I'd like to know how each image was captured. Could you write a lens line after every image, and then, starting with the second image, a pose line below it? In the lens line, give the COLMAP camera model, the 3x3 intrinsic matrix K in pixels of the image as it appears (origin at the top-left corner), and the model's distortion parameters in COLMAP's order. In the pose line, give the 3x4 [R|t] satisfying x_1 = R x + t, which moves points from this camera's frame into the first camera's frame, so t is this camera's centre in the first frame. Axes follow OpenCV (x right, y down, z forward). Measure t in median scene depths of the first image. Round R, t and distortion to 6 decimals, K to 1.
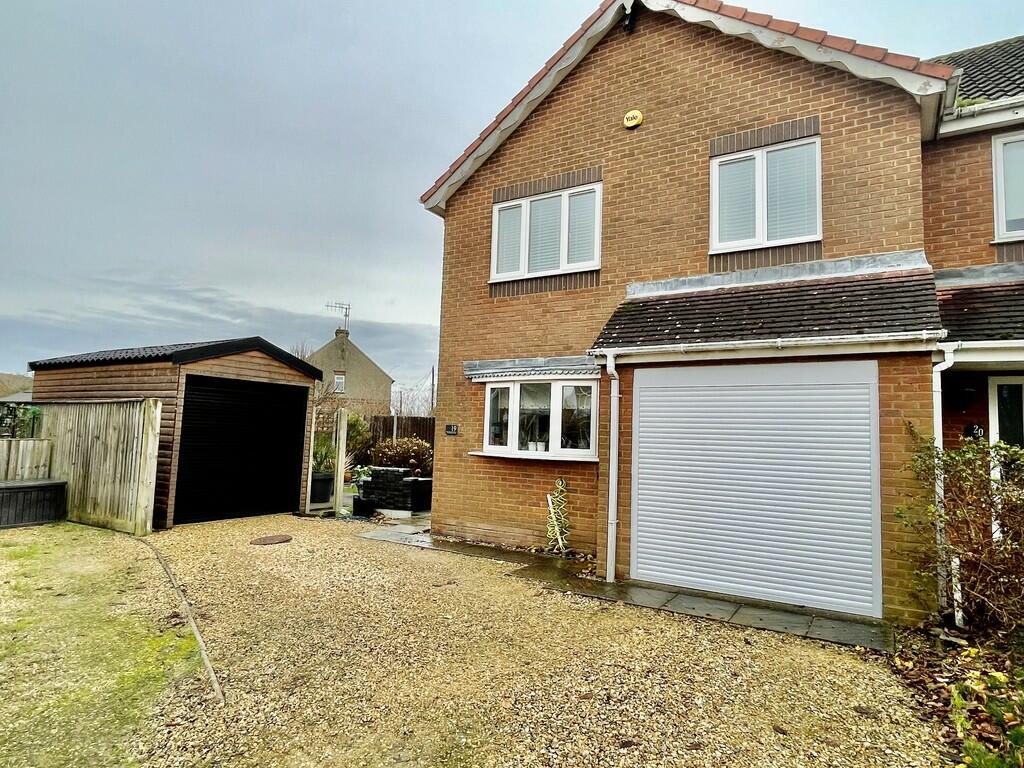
lens RADIAL K [[600.3, 0, 514.2], [0, 600.3, 380.3], [0, 0, 1]] dist [-0.003564, -0.001464]
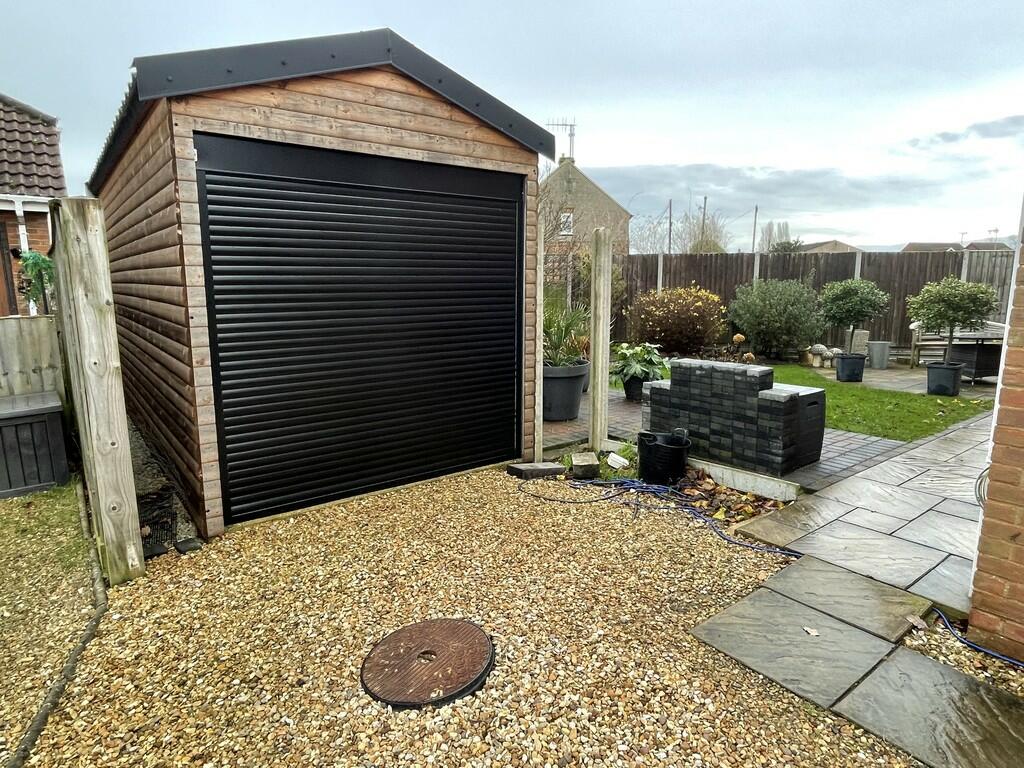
lens RADIAL K [[600.3, 0, 515.6], [0, 600.3, 383.6], [0, 0, 1]] dist [-0.003564, -0.001464]
pose [[0.934649, 0.025761, -0.354636, -0.194162], [0.064995, 0.968190, 0.241626, 0.049525], [0.349580, -0.248885, 0.903244, 0.576888]]
